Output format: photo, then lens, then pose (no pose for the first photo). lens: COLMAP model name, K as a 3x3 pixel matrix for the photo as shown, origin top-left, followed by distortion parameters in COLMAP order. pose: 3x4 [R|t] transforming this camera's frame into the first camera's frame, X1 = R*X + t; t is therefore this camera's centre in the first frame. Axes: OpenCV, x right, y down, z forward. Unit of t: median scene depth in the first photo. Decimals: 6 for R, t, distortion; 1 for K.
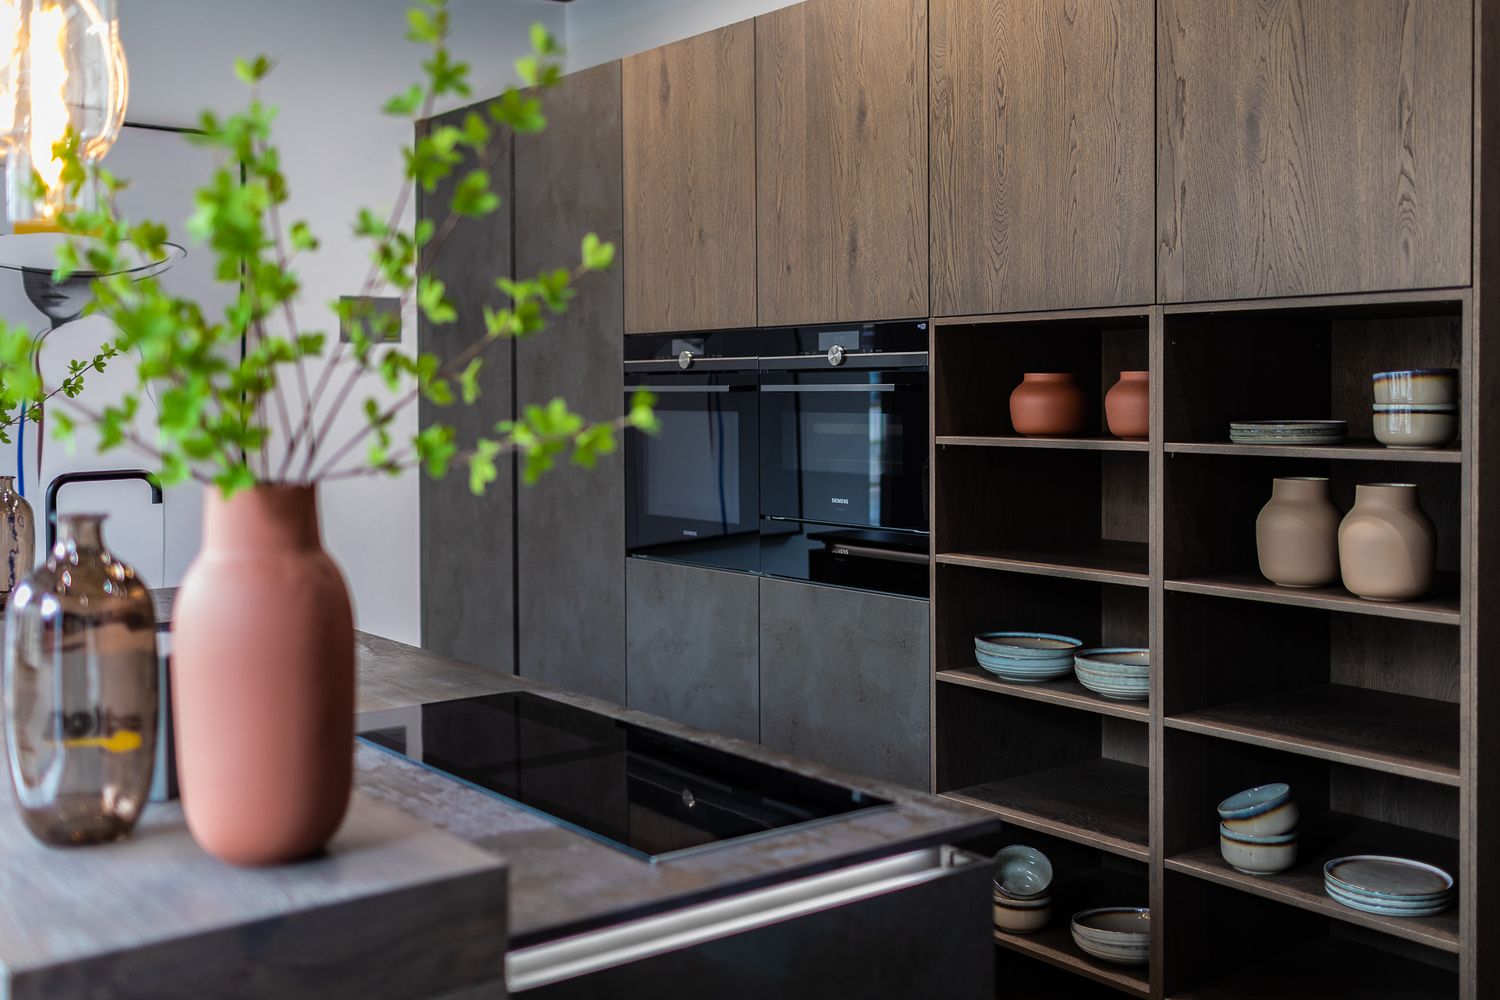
lens RADIAL K [[1559.2, 0, 749.4], [0, 1559.2, 427.4], [0, 0, 1]] dist [0.005510, -0.001330]
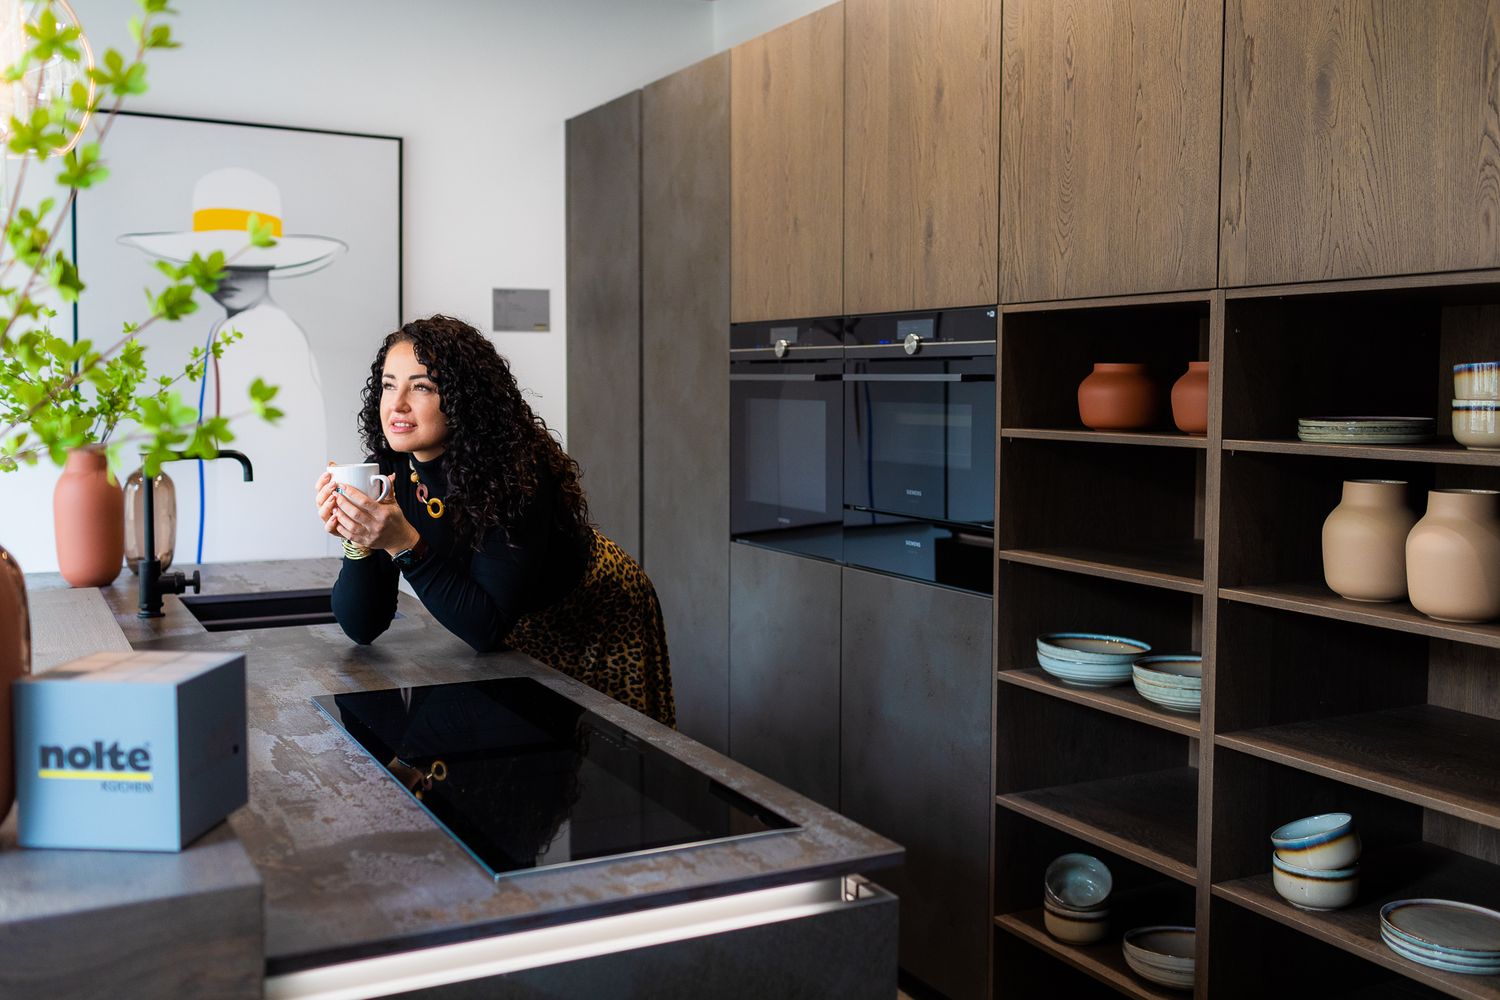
lens RADIAL K [[1427.7, 0, 743.0], [0, 1427.7, 478.1], [0, 0, 1]] dist [0.004725, 0.003372]
pose [[0.981146, 0.020156, -0.192214, 0.144918], [-0.011362, 0.998842, 0.046745, -0.003480], [0.192934, -0.043680, 0.980239, 0.112787]]
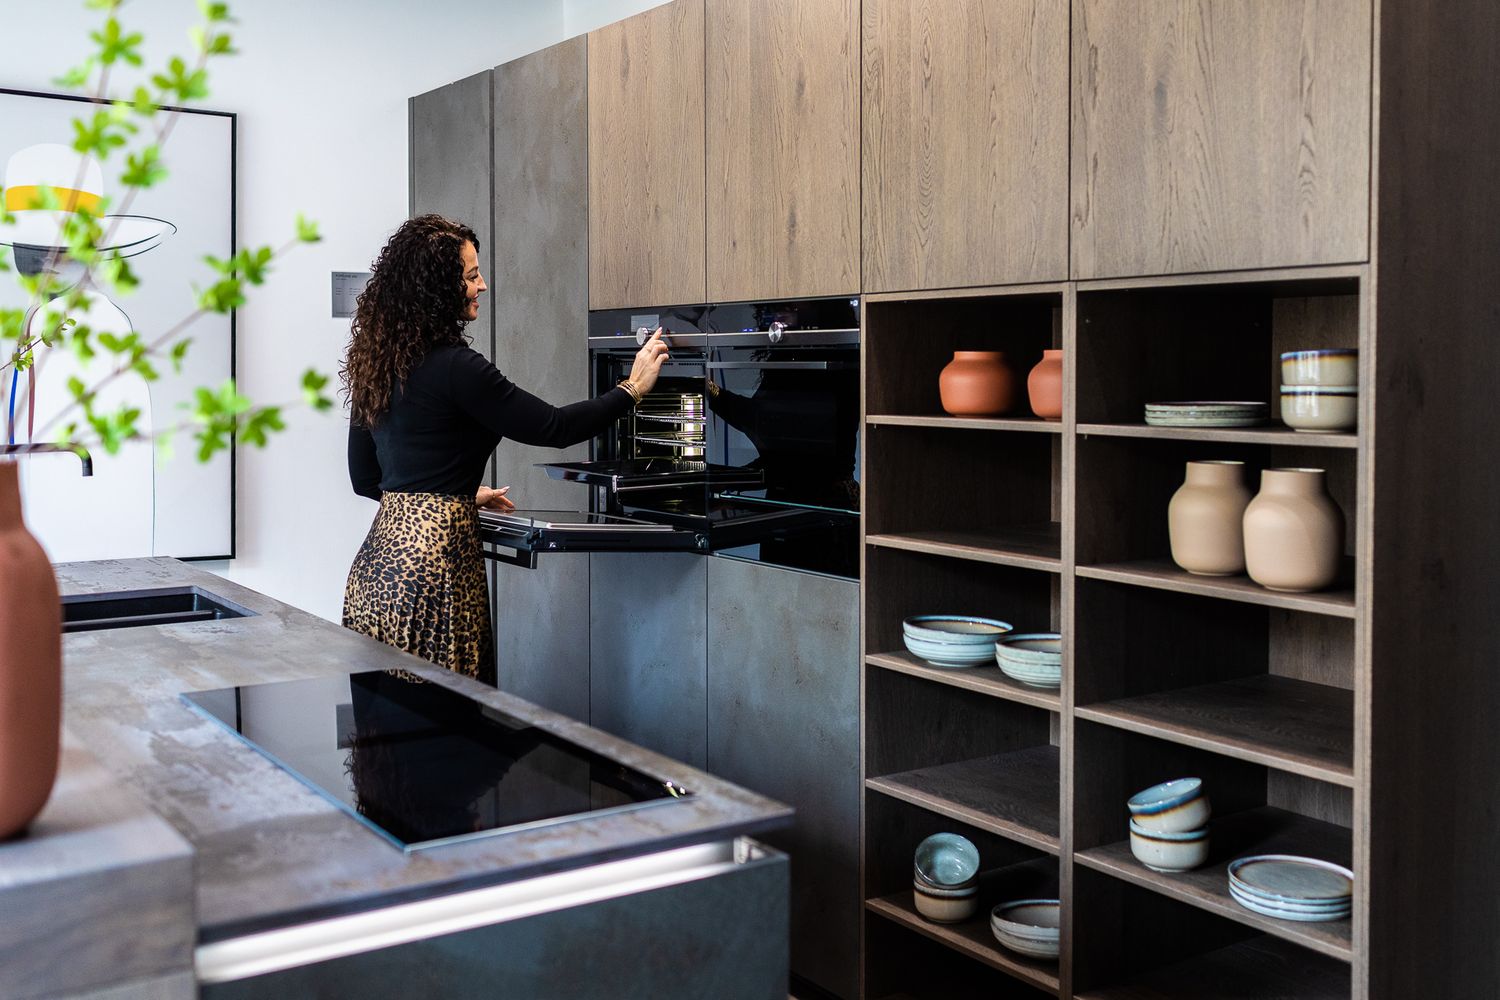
lens RADIAL K [[1541.8, 0, 761.9], [0, 1541.8, 415.6], [0, 0, 1]] dist [0.004913, 0.012348]
pose [[0.997482, 0.006714, -0.070598, 0.133609], [-0.006069, 0.999938, 0.009345, -0.002973], [0.070656, -0.008893, 0.997461, 0.030678]]
